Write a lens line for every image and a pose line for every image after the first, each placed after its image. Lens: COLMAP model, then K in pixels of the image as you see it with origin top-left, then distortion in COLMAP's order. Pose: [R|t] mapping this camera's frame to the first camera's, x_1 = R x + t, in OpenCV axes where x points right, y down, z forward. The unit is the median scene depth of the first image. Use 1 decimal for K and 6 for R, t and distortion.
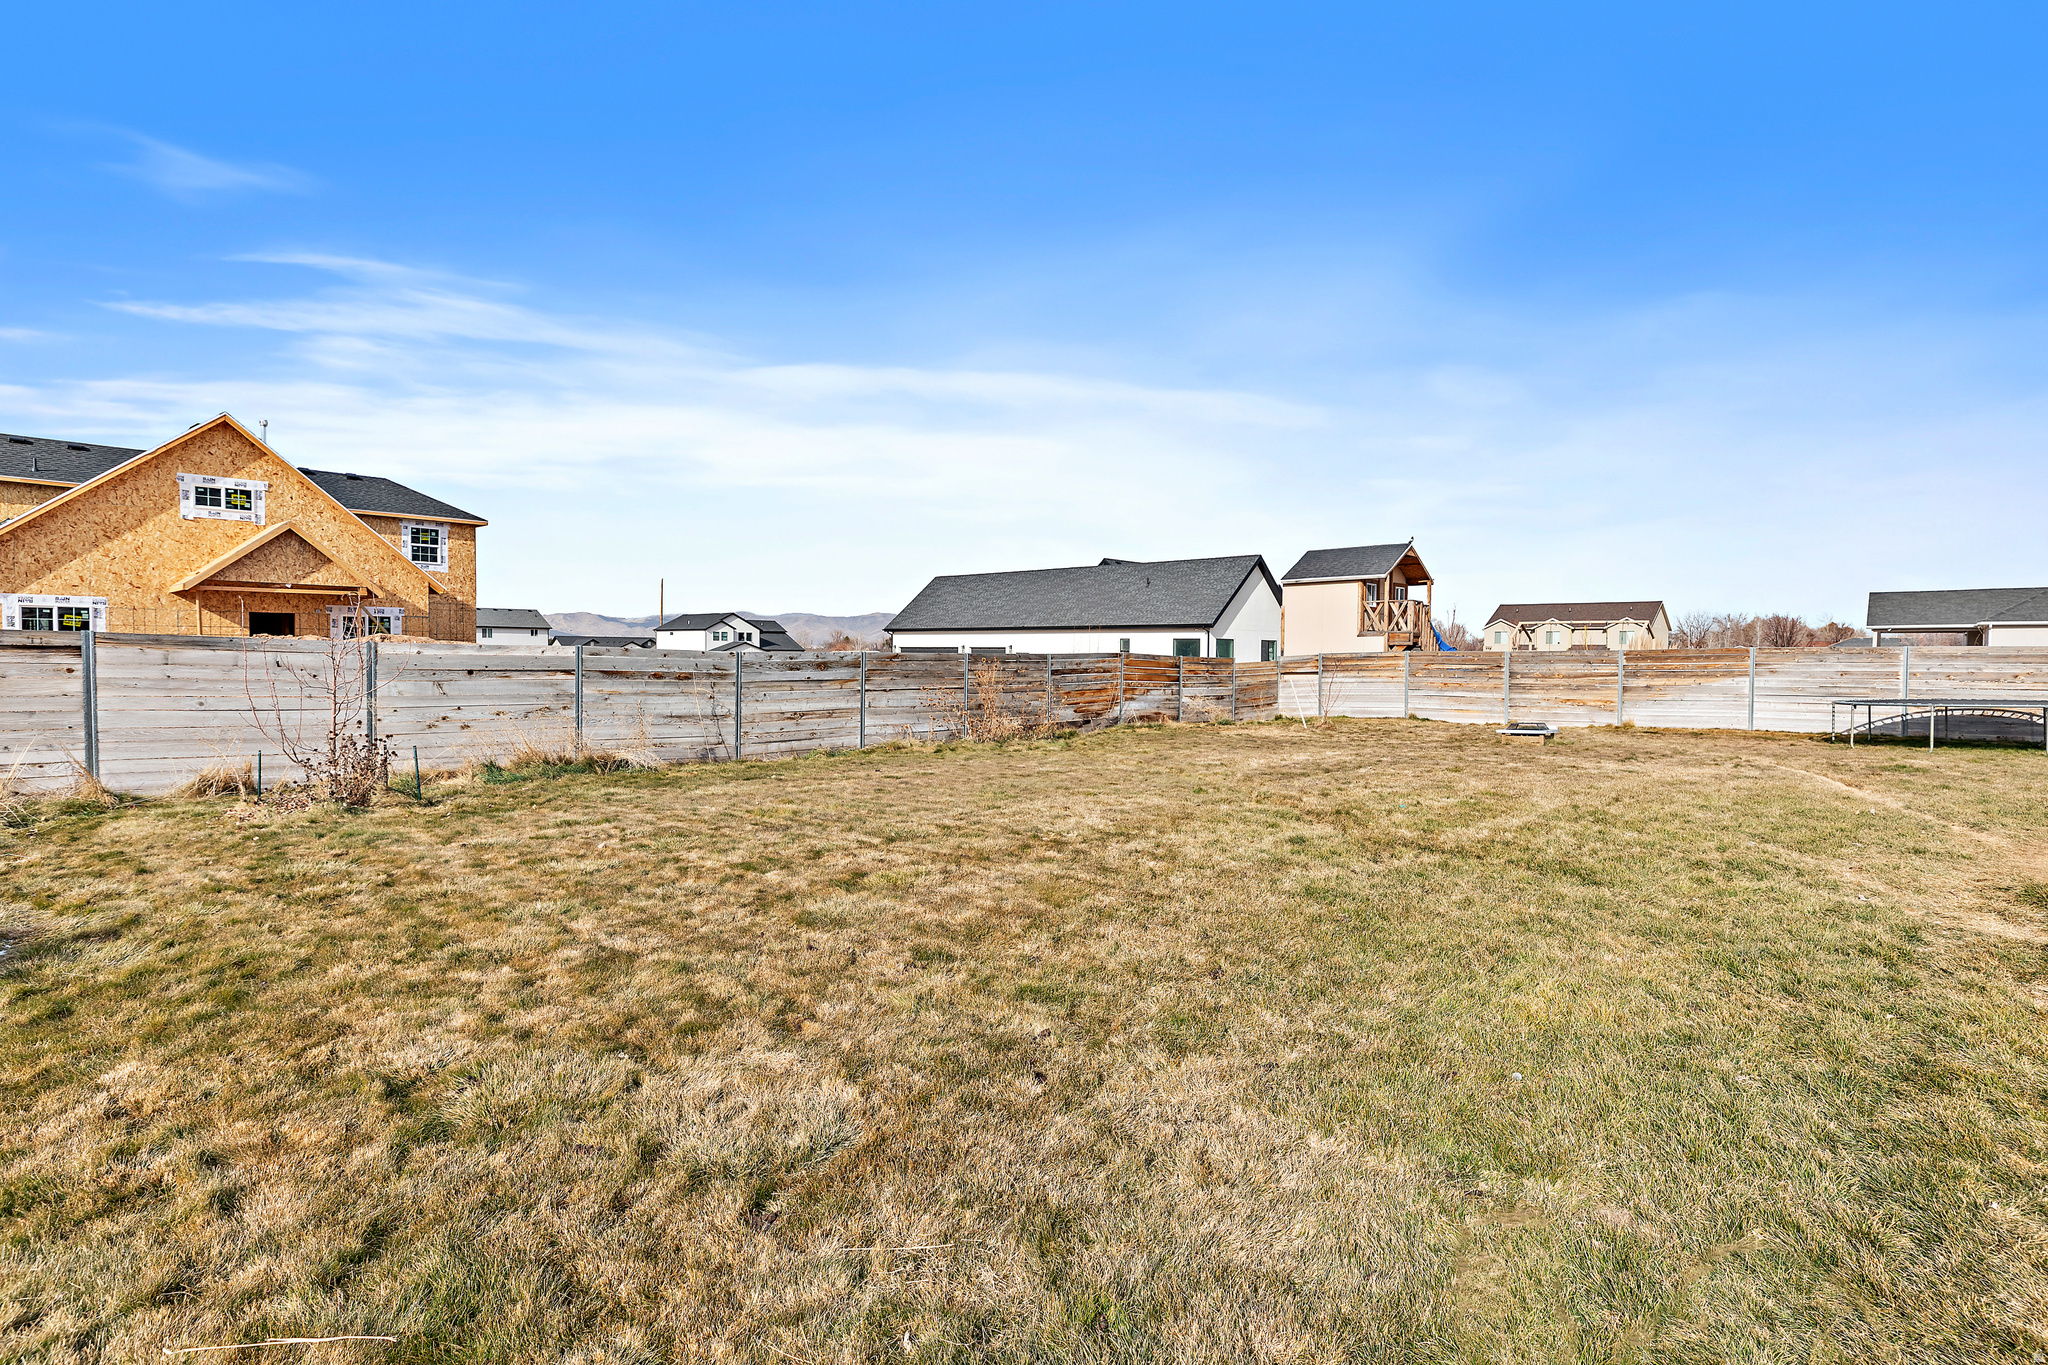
lens RADIAL K [[1018.9, 0, 1035.1], [0, 1018.9, 643.8], [0, 0, 1]] dist [-0.001052, -0.000296]
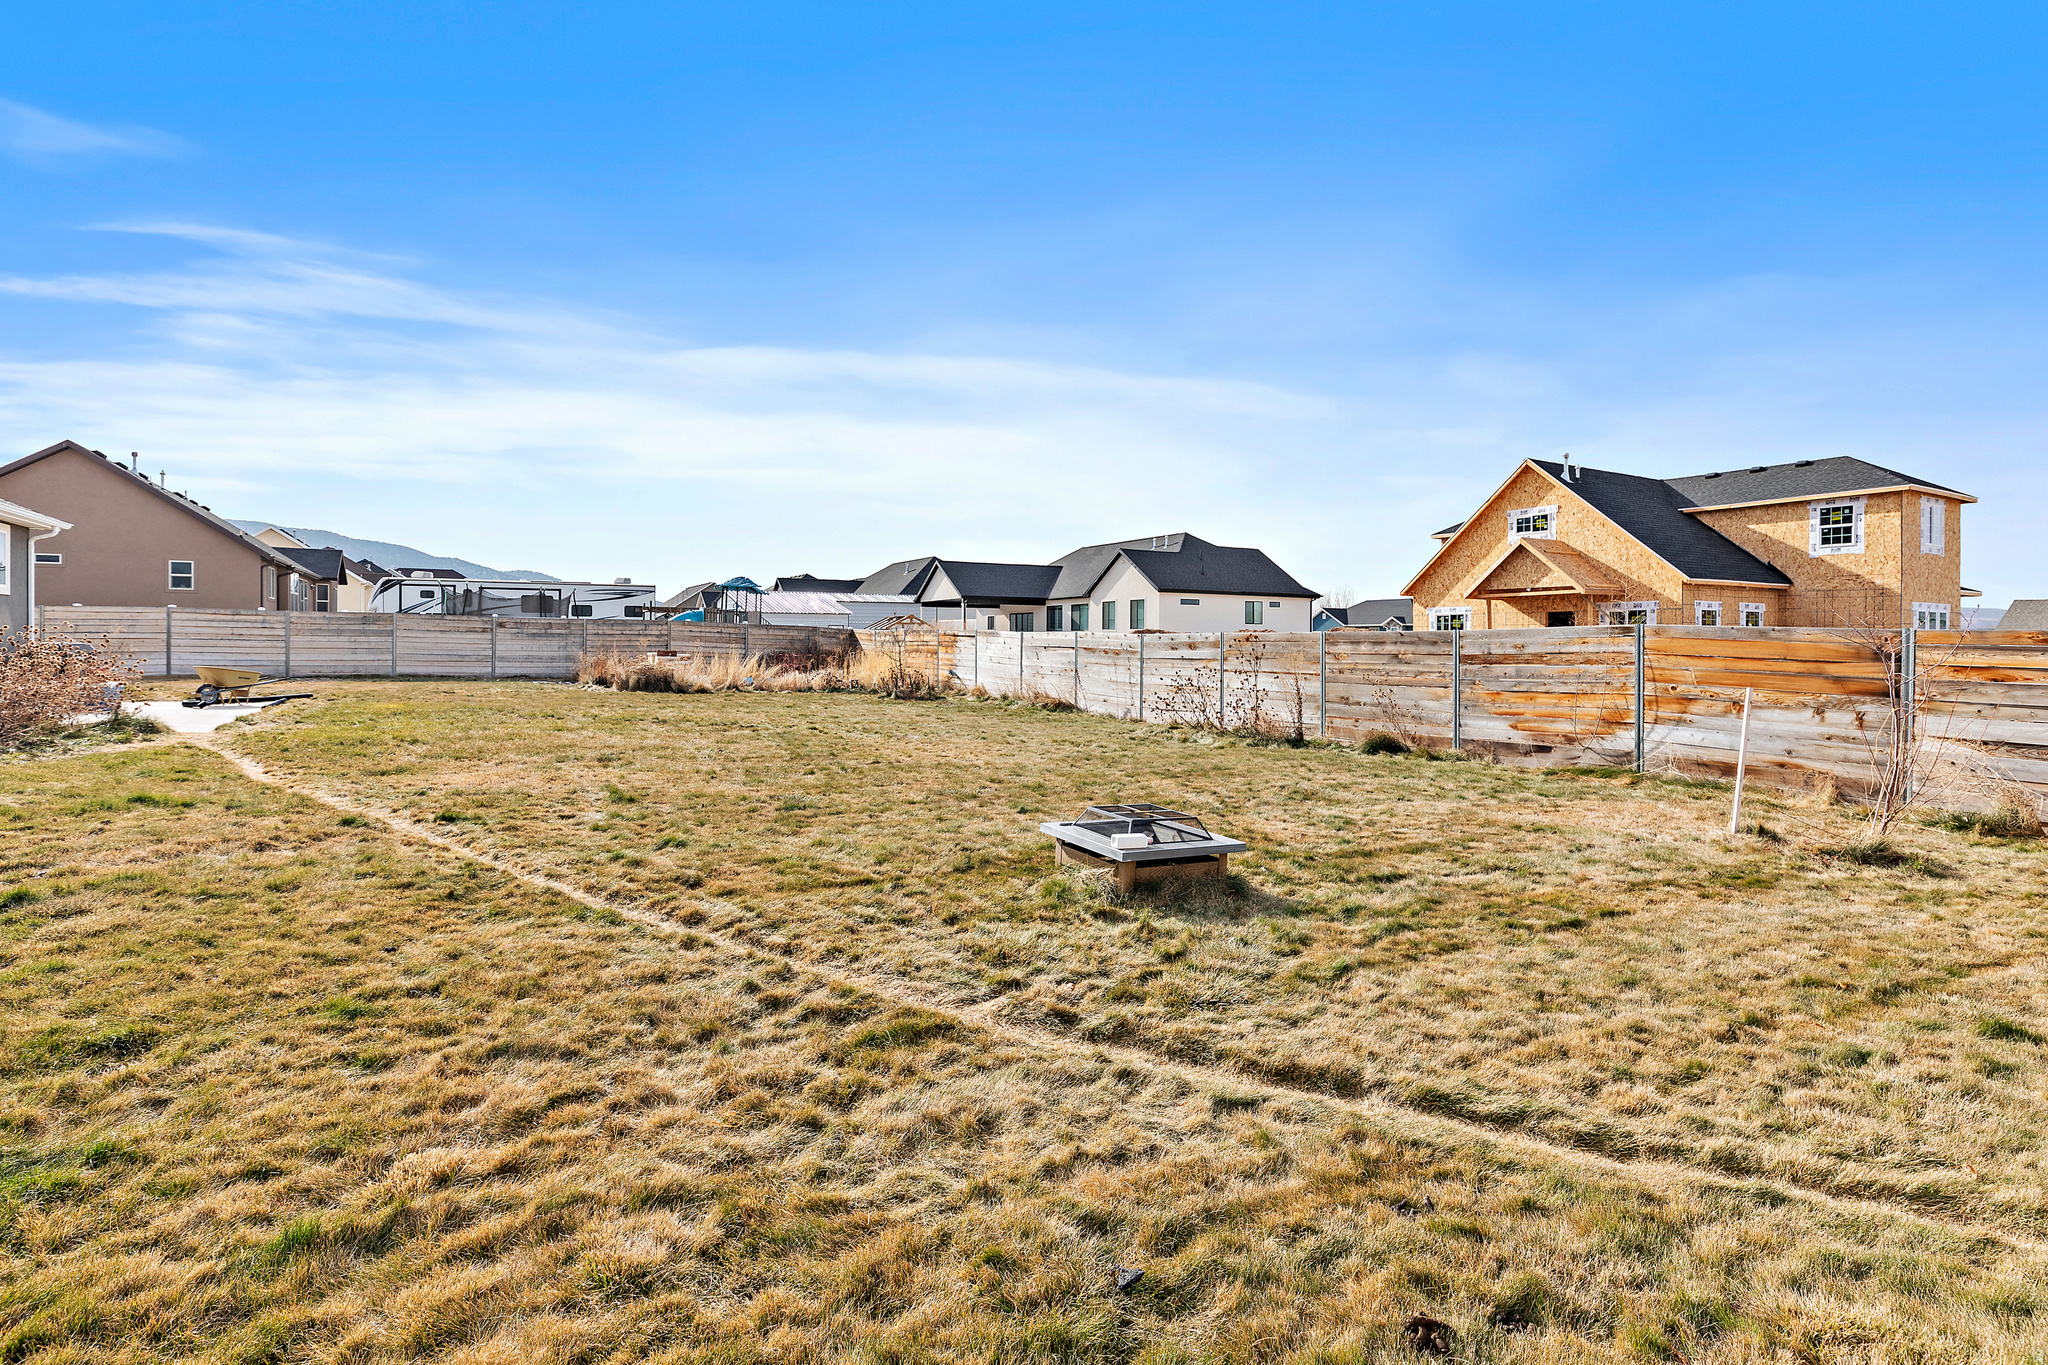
lens RADIAL K [[1018.9, 0, 1035.1], [0, 1018.9, 643.8], [0, 0, 1]] dist [-0.001052, -0.000296]
pose [[-0.326322, -0.010513, -0.945200, 0.573450], [-0.000751, 0.999941, -0.010862, 0.020219], [0.945258, -0.002835, -0.326311, 0.771269]]
